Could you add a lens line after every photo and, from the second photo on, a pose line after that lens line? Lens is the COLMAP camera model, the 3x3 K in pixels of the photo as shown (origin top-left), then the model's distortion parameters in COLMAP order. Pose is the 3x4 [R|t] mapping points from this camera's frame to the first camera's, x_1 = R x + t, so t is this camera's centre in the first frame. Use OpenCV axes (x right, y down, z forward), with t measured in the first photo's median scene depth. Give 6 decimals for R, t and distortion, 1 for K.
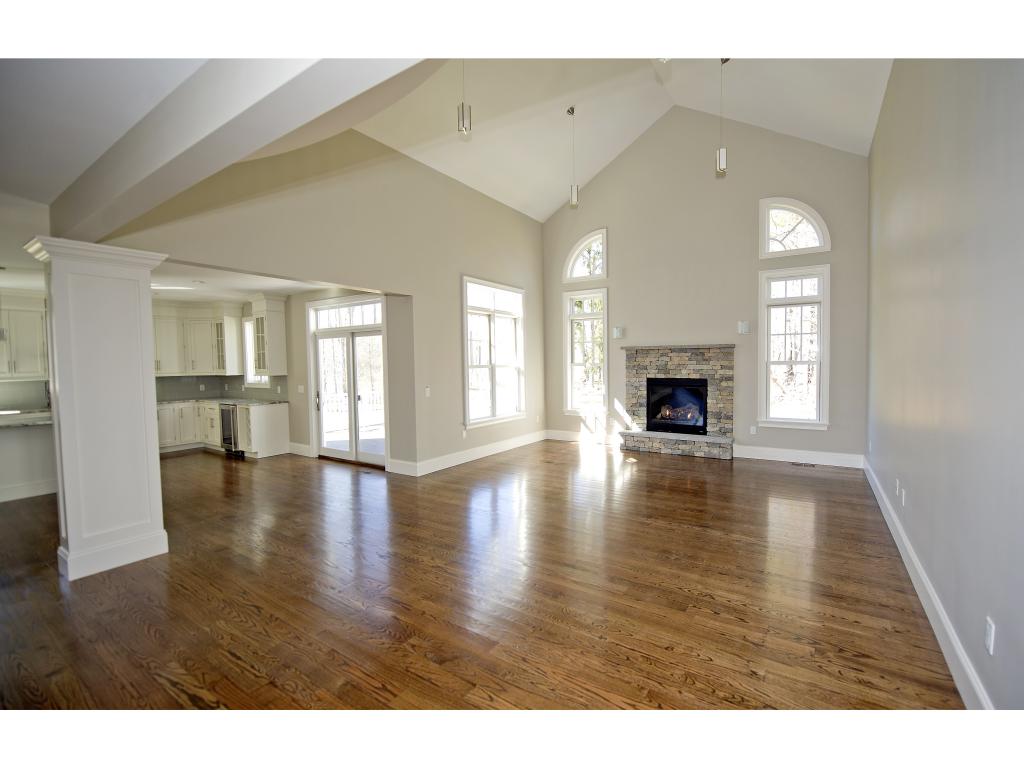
lens RADIAL K [[438.8, 0, 514.4], [0, 438.8, 381.6], [0, 0, 1]] dist [-0.002268, -0.000252]
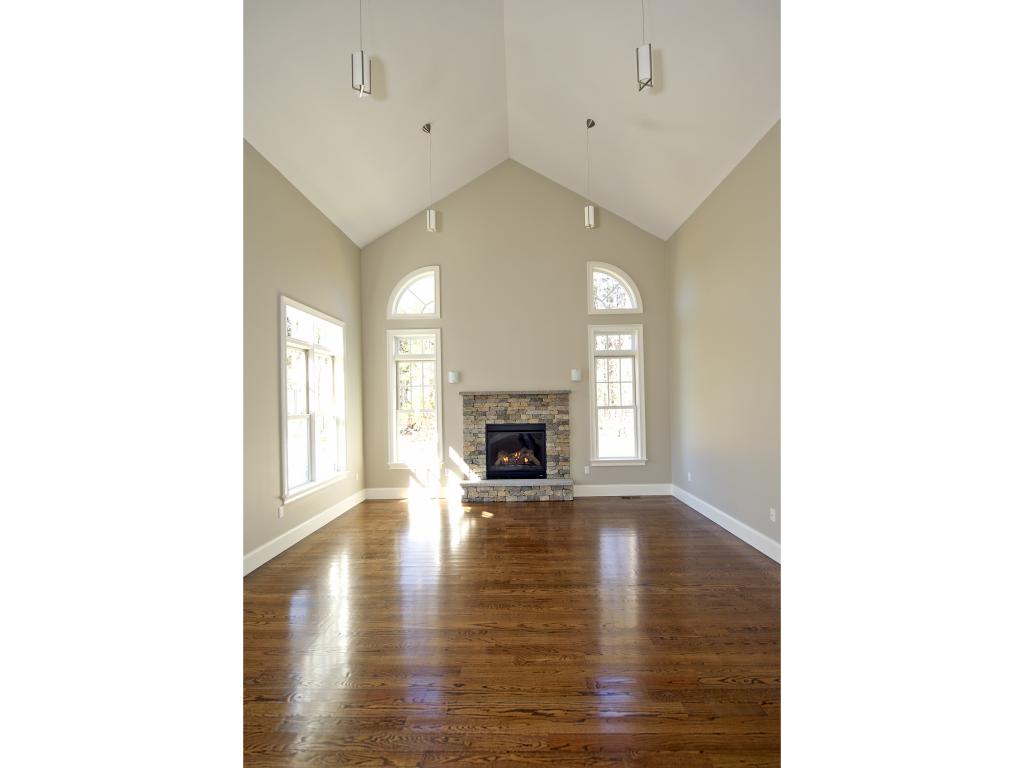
lens RADIAL K [[426.1, 0, 512.2], [0, 426.1, 394.5], [0, 0, 1]] dist [0.004383, 0.000103]
pose [[0.846144, 0.002360, 0.532948, -0.159237], [0.032471, 0.997904, -0.055972, -0.020265], [-0.531964, 0.064666, 0.844294, 0.182015]]
